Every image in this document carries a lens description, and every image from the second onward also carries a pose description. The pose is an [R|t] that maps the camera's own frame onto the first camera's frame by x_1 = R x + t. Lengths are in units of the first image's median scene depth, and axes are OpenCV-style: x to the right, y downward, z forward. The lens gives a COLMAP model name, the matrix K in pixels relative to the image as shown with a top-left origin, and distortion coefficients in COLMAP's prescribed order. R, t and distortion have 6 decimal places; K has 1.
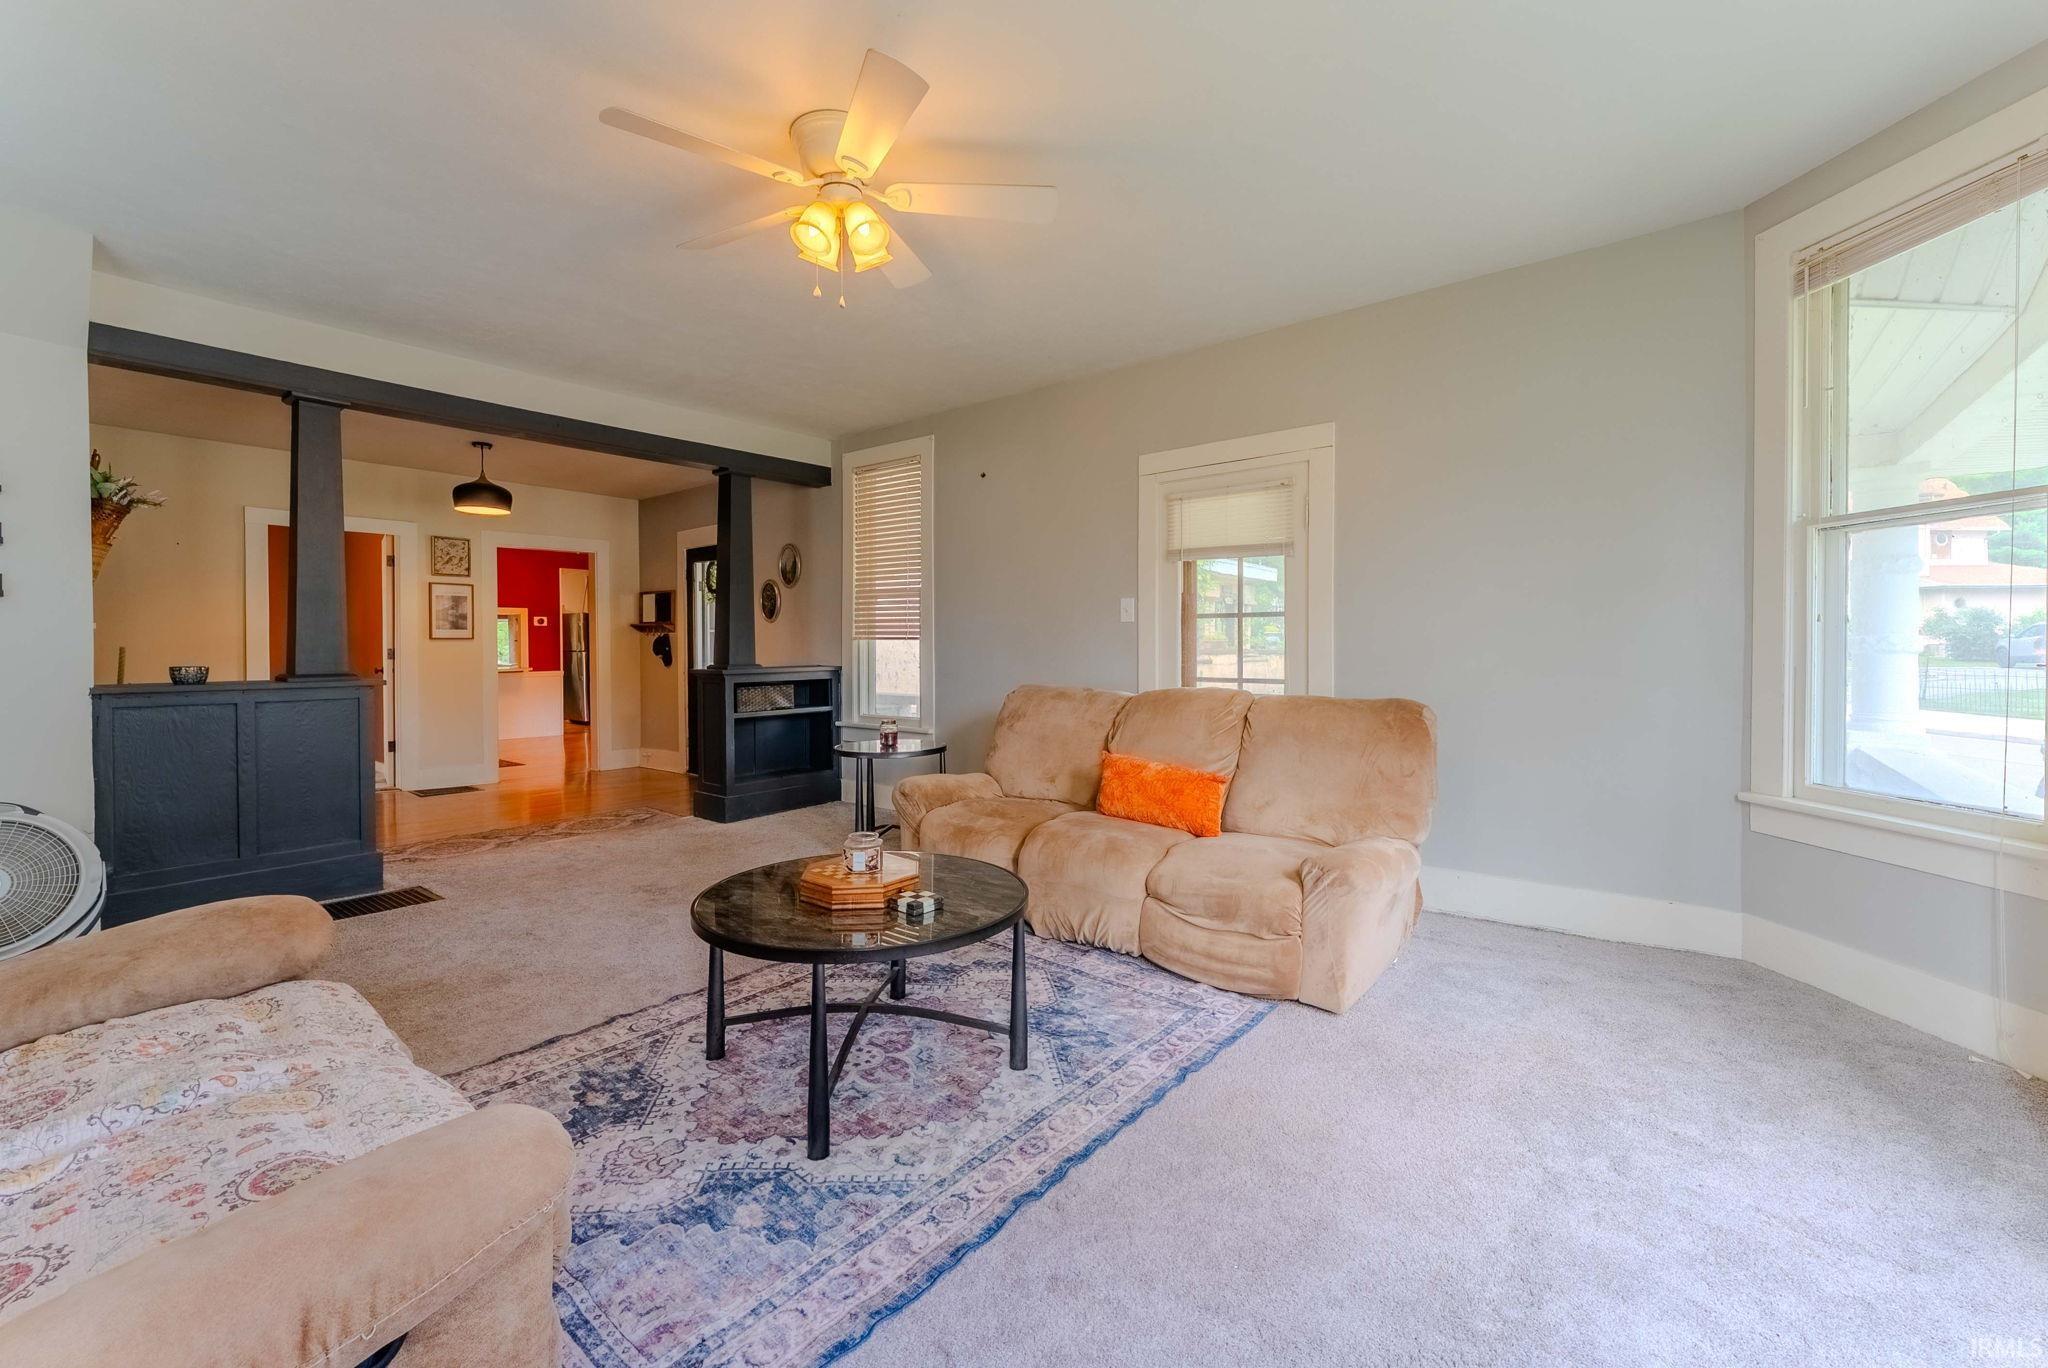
lens RADIAL K [[843.7, 0, 1038.5], [0, 843.7, 651.9], [0, 0, 1]] dist [0.000124, 0.000181]
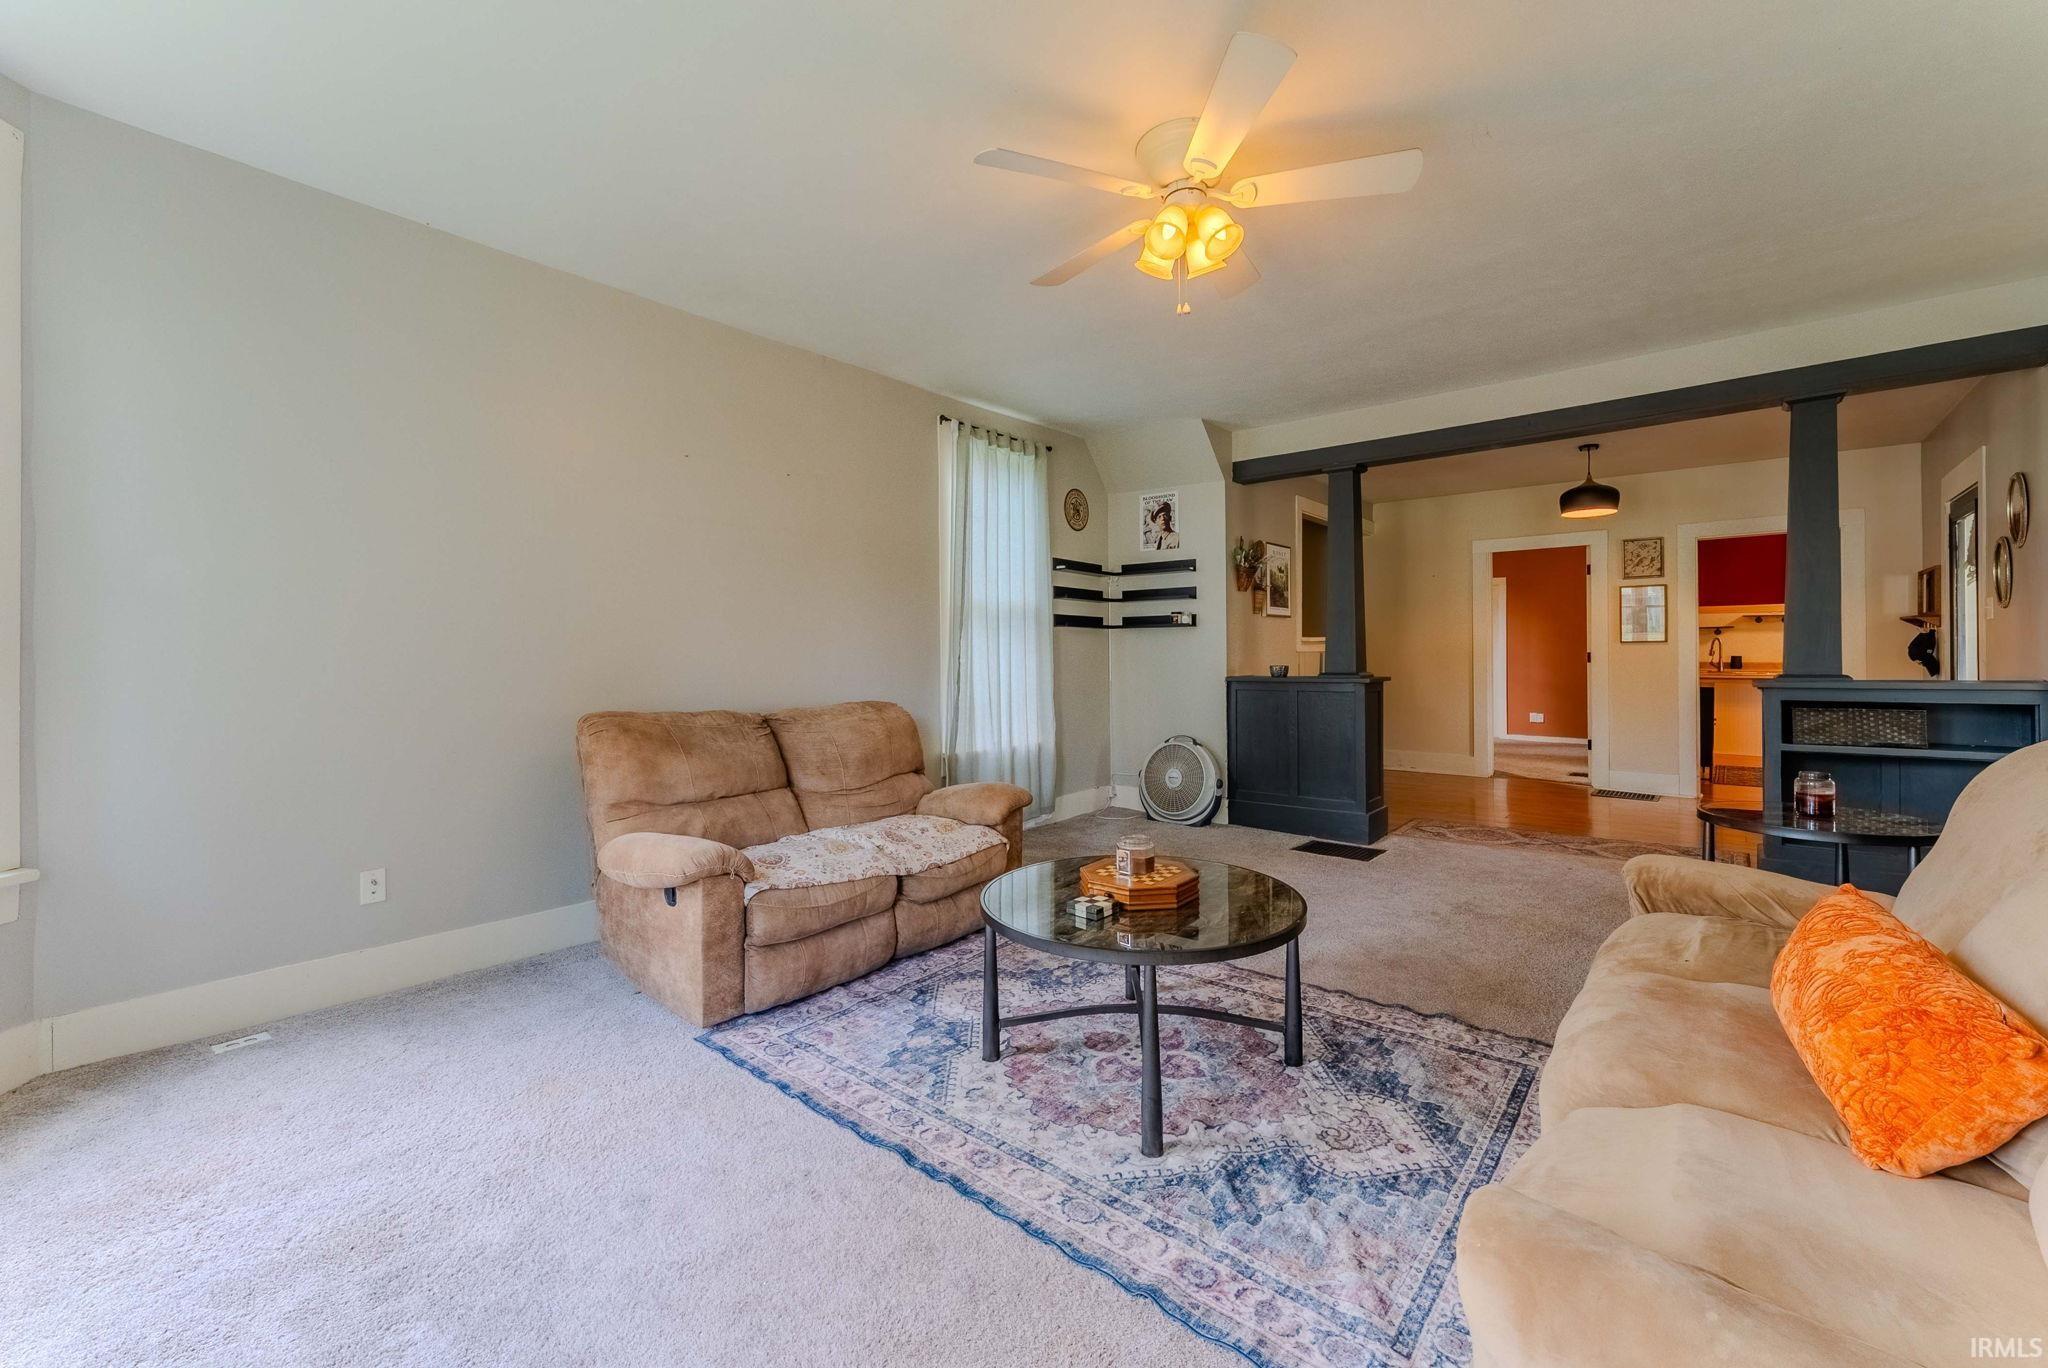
lens RADIAL K [[829.7, 0, 1034.2], [0, 829.7, 660.6], [0, 0, 1]] dist [-0.001312, -0.000092]
pose [[-0.015201, 0.008077, -0.999852, 0.325522], [0.000811, 0.999967, 0.008066, -0.002823], [0.999884, -0.000688, -0.015207, 0.362213]]
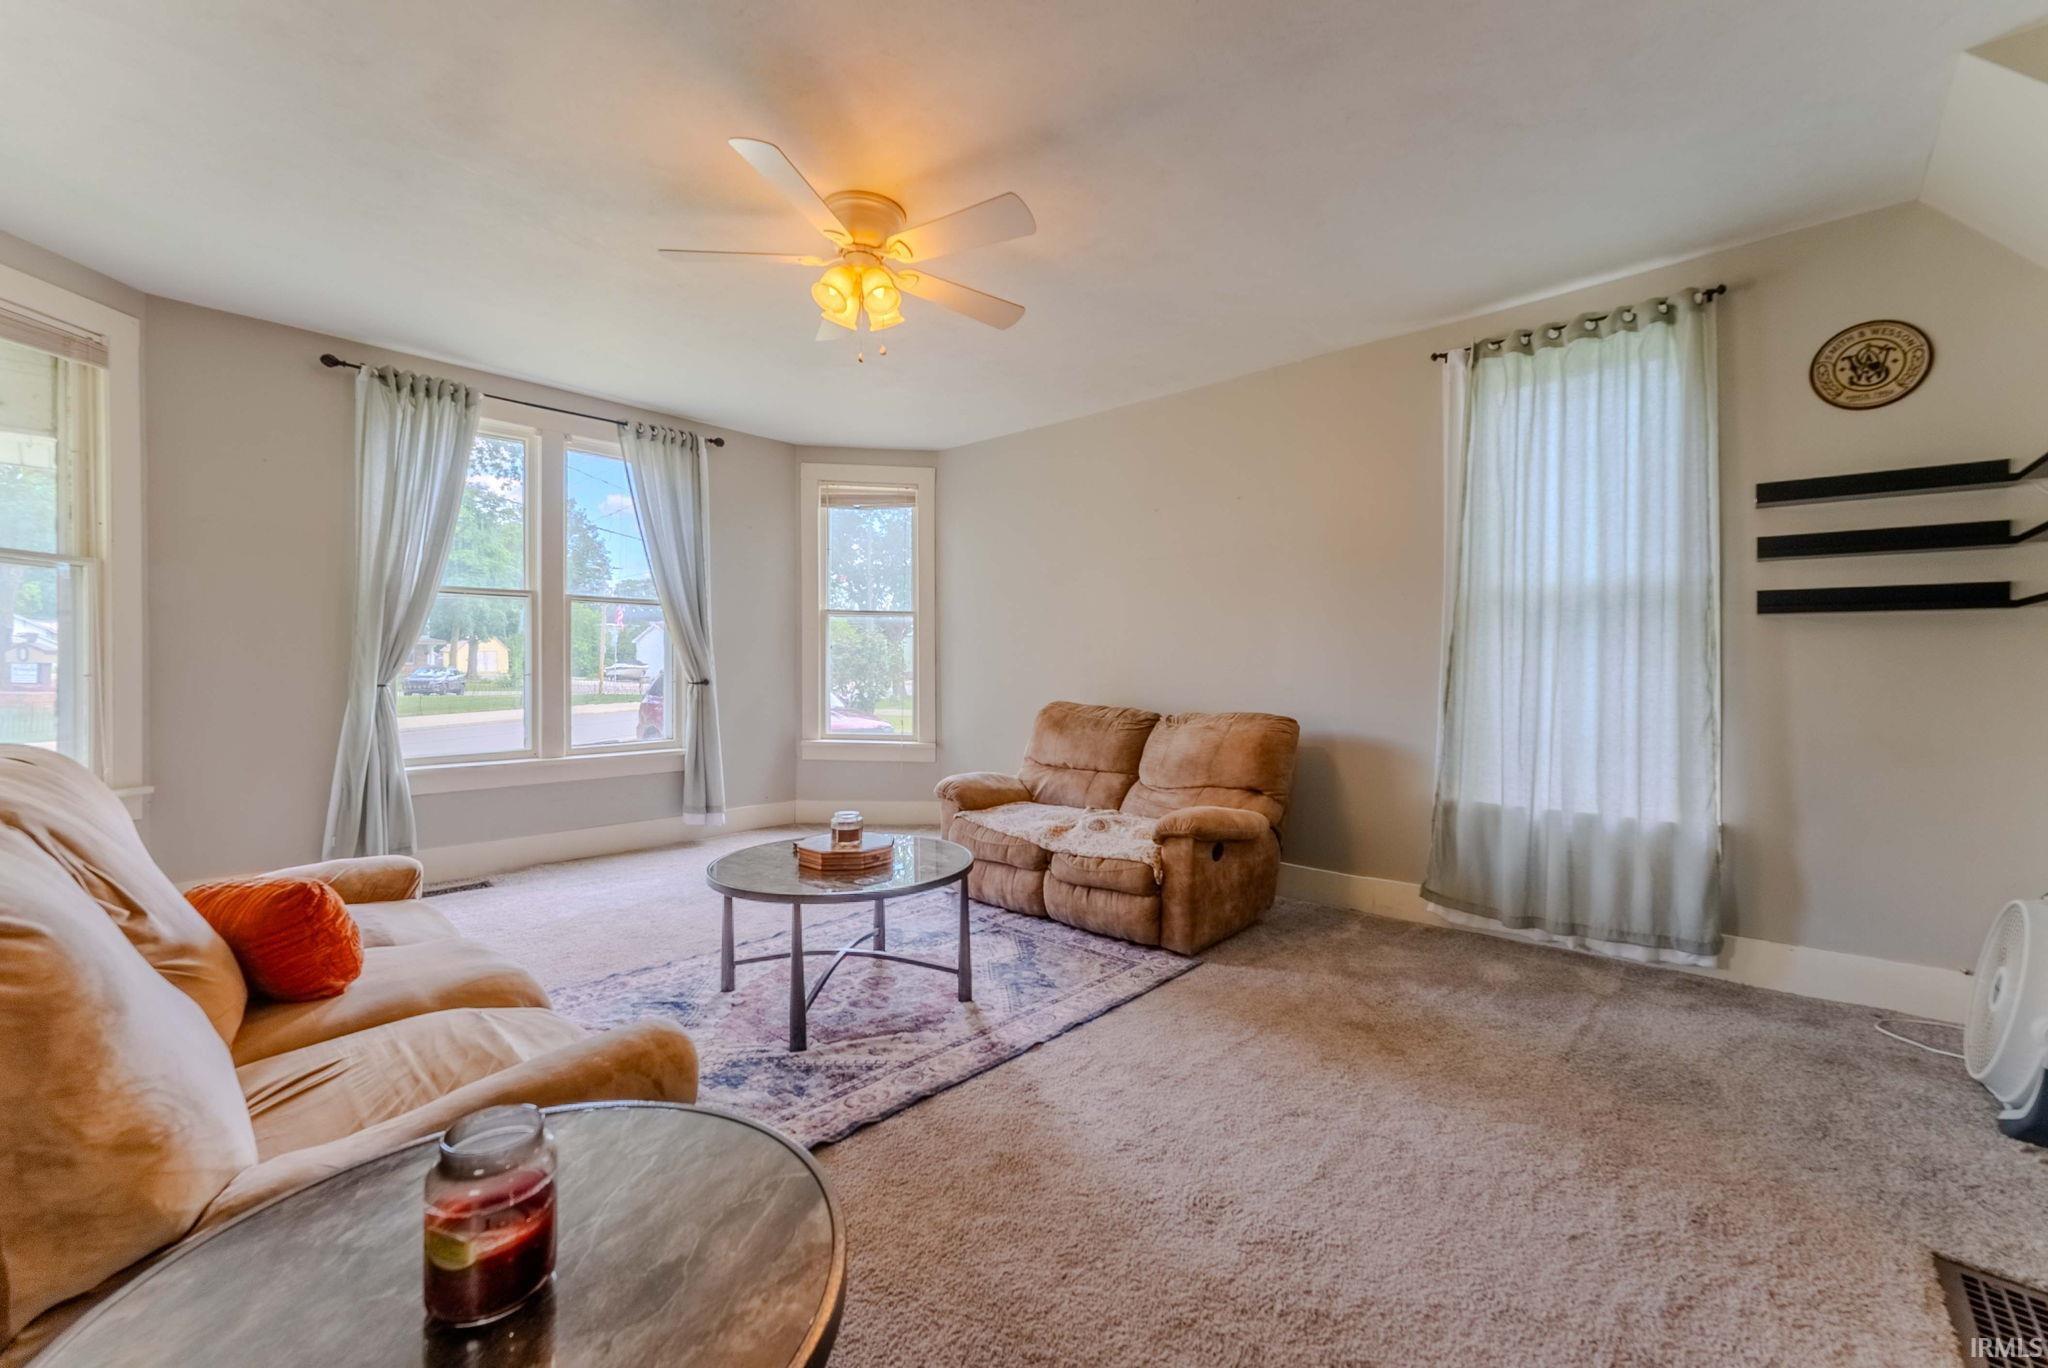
lens RADIAL K [[832.4, 0, 1031.4], [0, 832.4, 671.6], [0, 0, 1]] dist [0.000043, 0.000077]
pose [[-0.998210, -0.002983, 0.059726, -0.226880], [-0.002158, 0.999901, 0.013880, -0.006338], [-0.059761, 0.013726, -0.998118, 0.905683]]
